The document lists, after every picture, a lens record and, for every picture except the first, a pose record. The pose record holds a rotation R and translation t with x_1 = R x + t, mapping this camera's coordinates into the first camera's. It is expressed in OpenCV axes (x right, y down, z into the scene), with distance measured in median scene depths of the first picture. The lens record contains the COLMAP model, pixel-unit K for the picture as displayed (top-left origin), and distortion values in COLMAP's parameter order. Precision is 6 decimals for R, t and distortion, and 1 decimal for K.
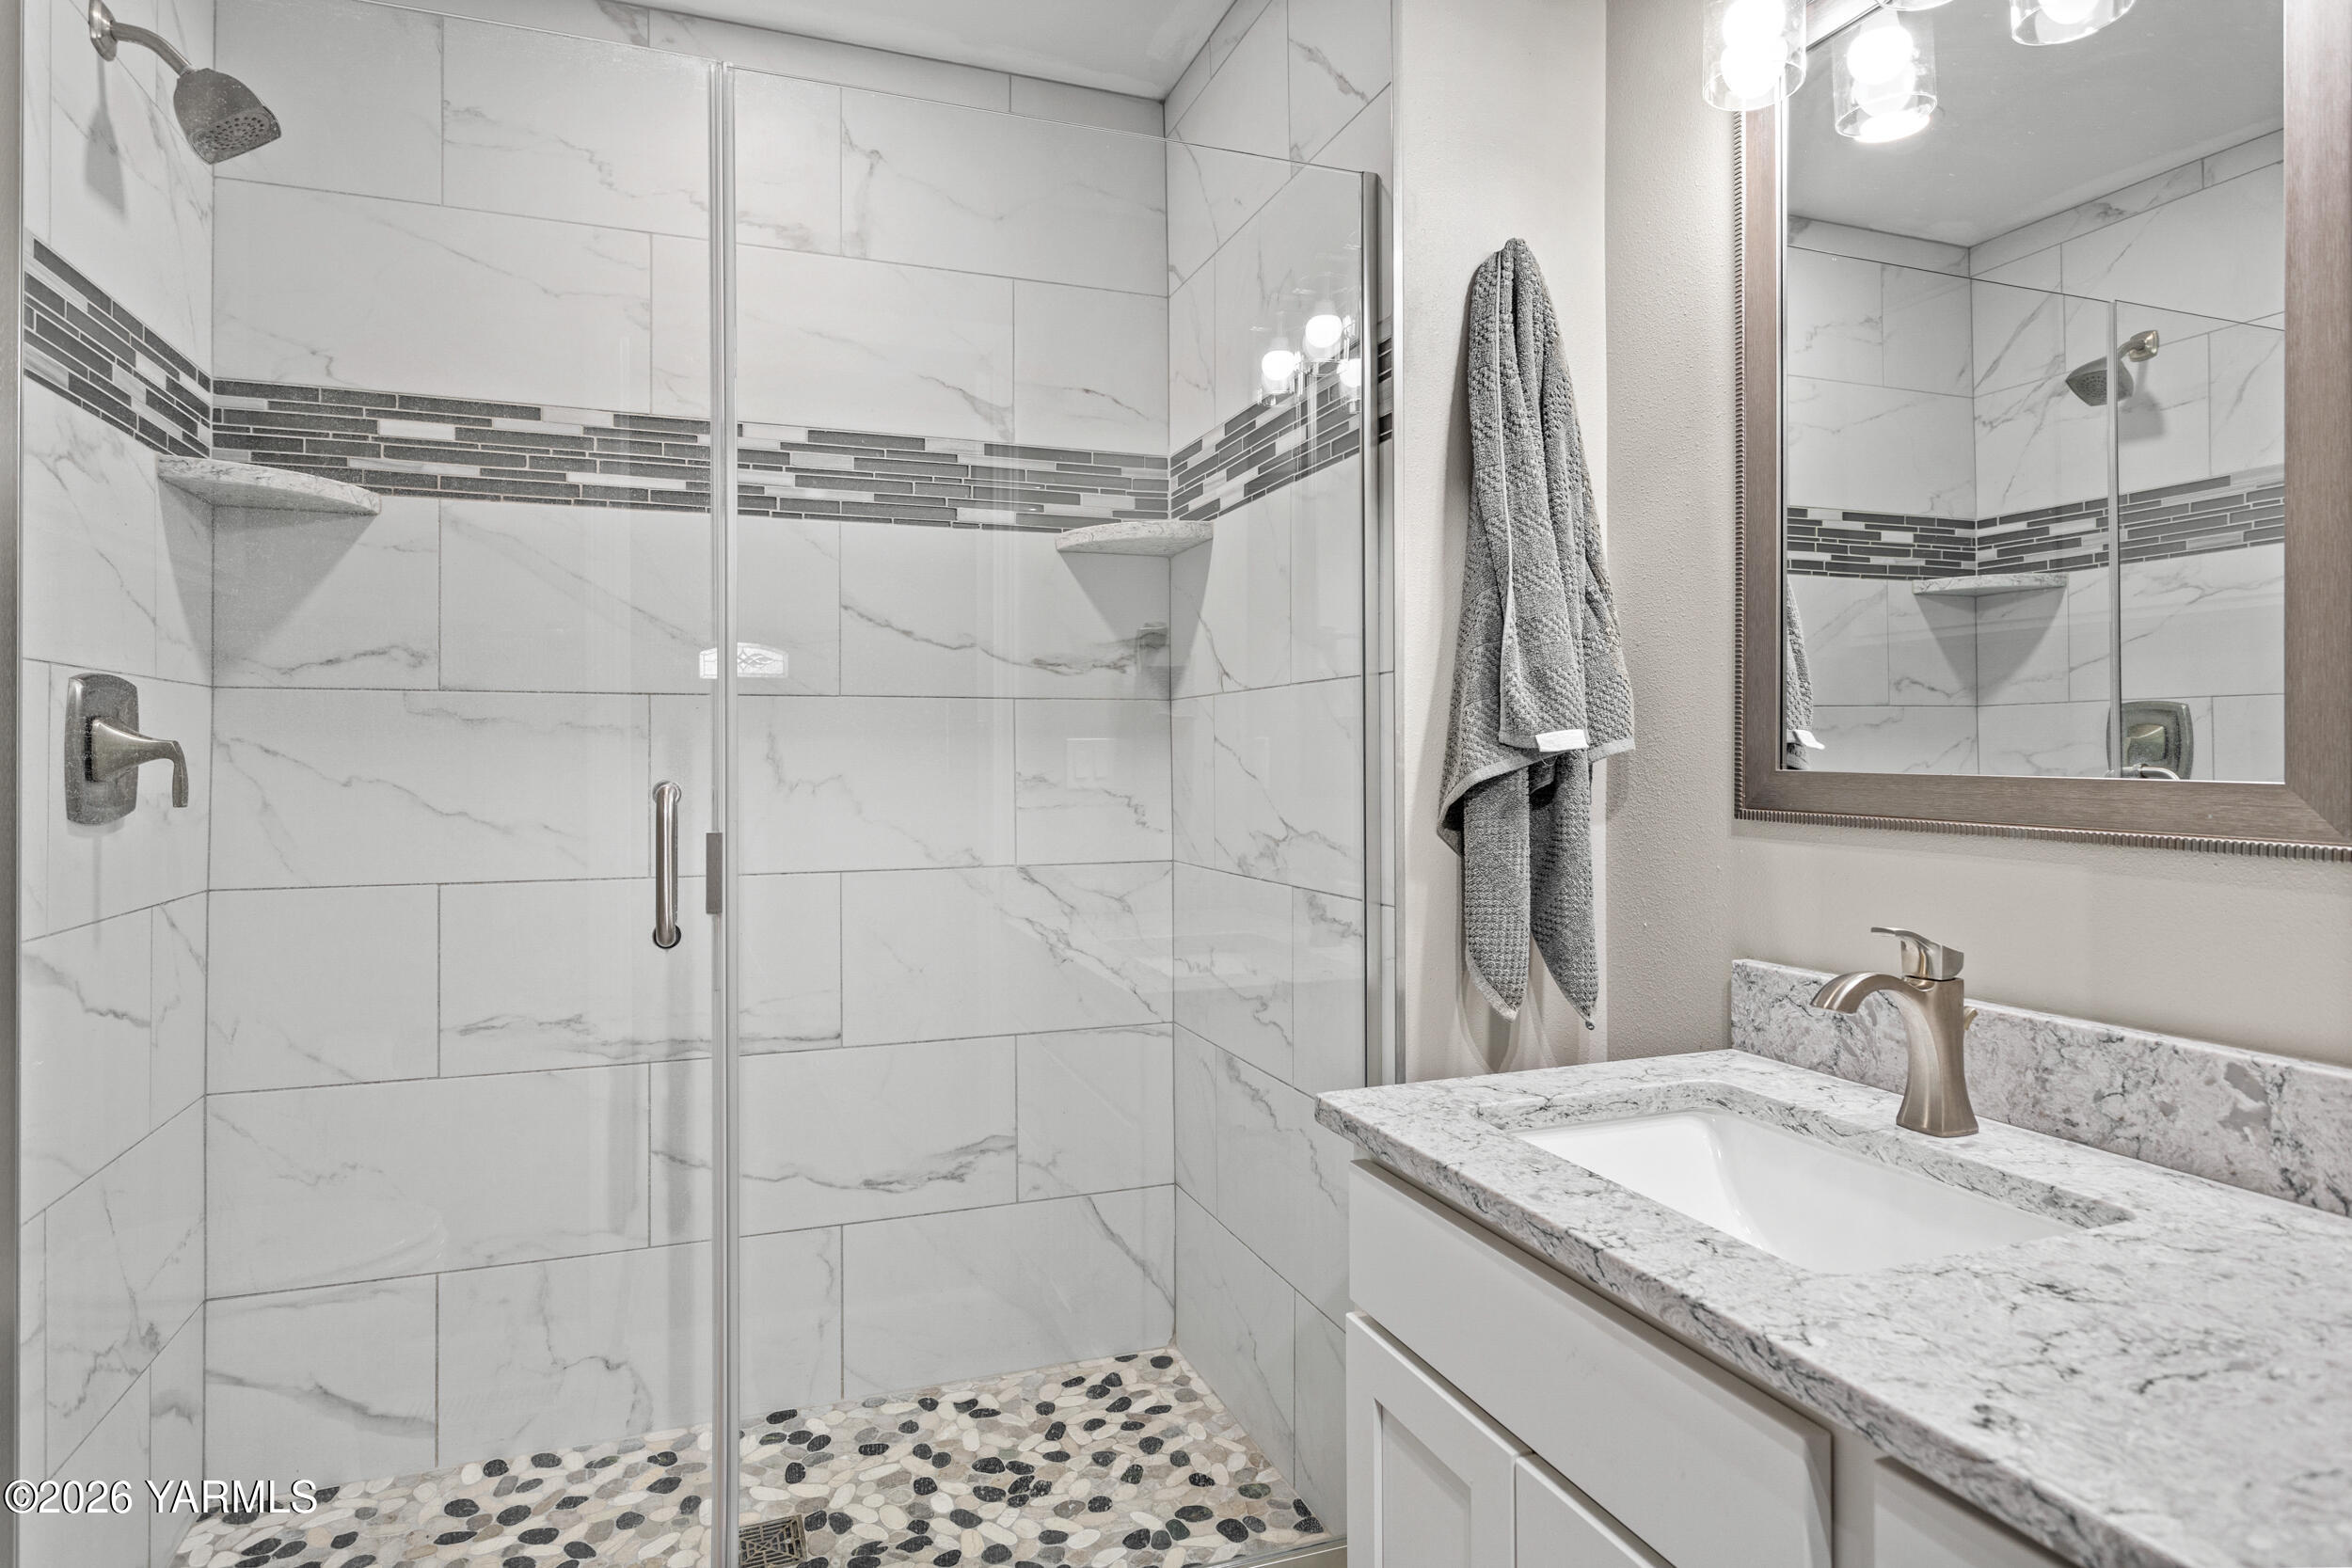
lens RADIAL K [[1299.9, 0, 1172.1], [0, 1299.9, 752.4], [0, 0, 1]] dist [-0.001128, -0.000910]
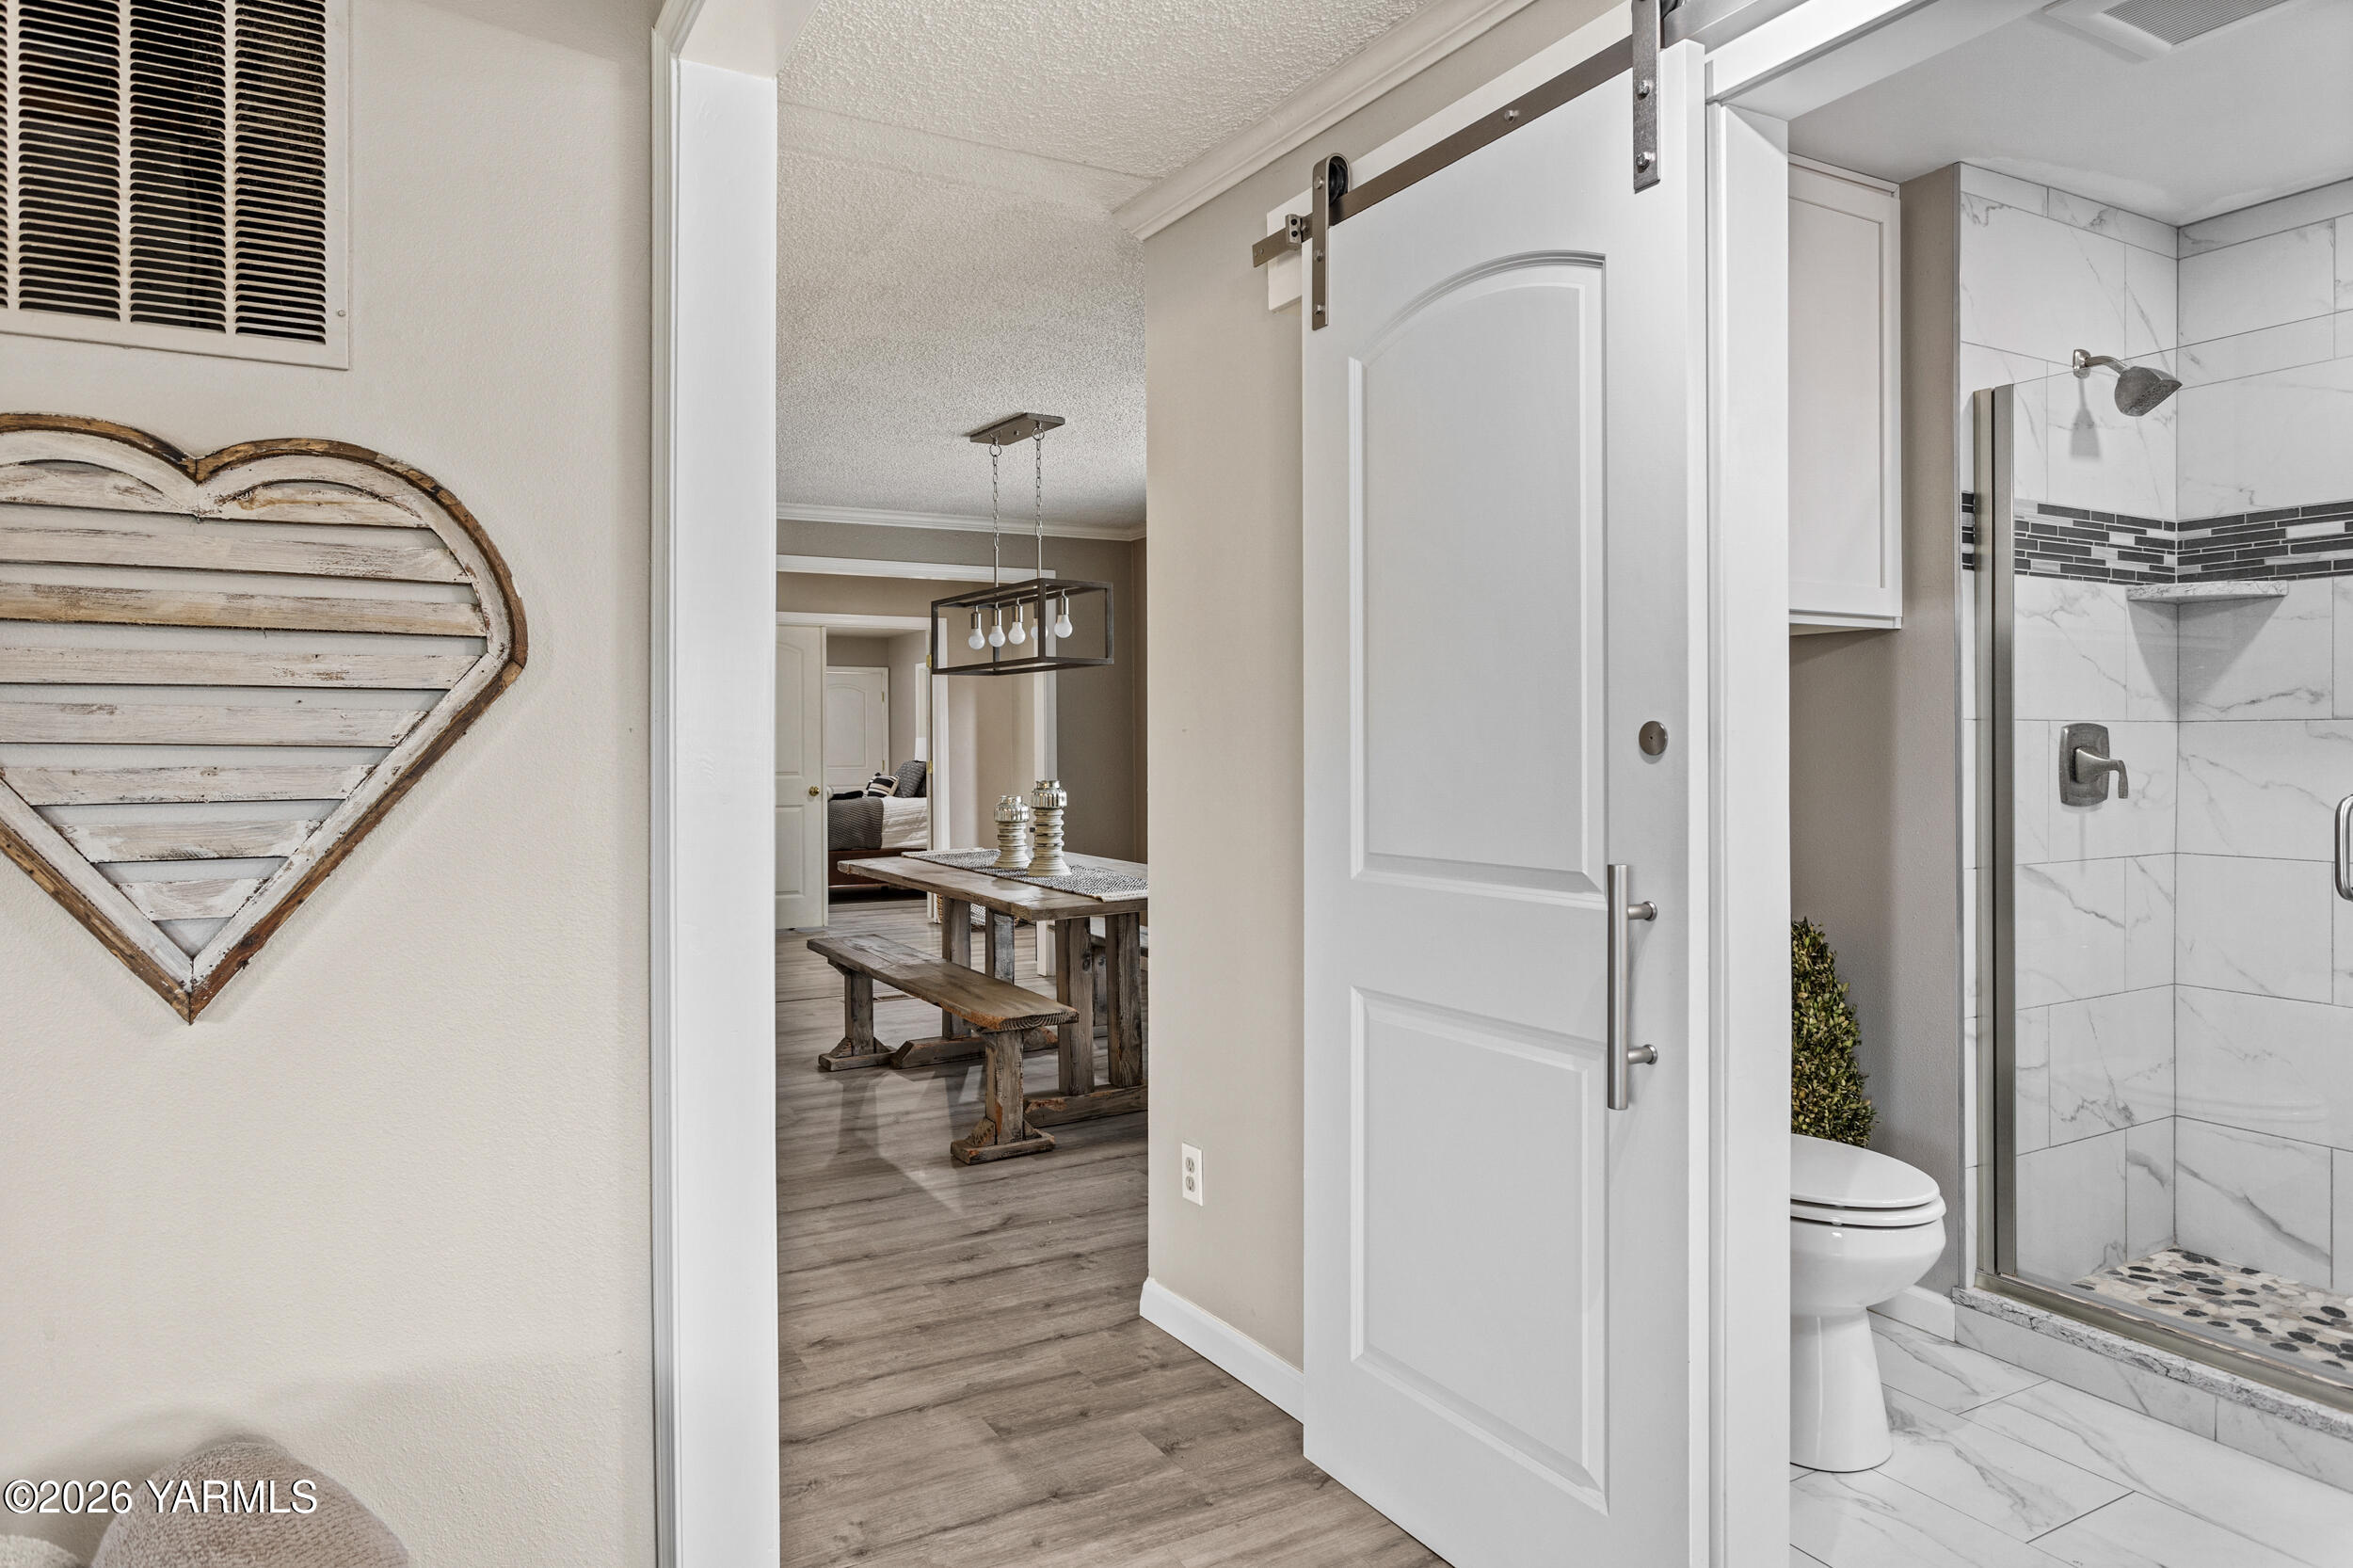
lens RADIAL K [[1446.7, 0, 1173.2], [0, 1446.7, 746.1], [0, 0, 1]] dist [0.002685, 0.001301]
pose [[0.166272, -0.000152, -0.986080, 0.791334], [0.008543, 0.999963, 0.001286, -0.035079], [0.986043, -0.008638, 0.166267, -0.484338]]
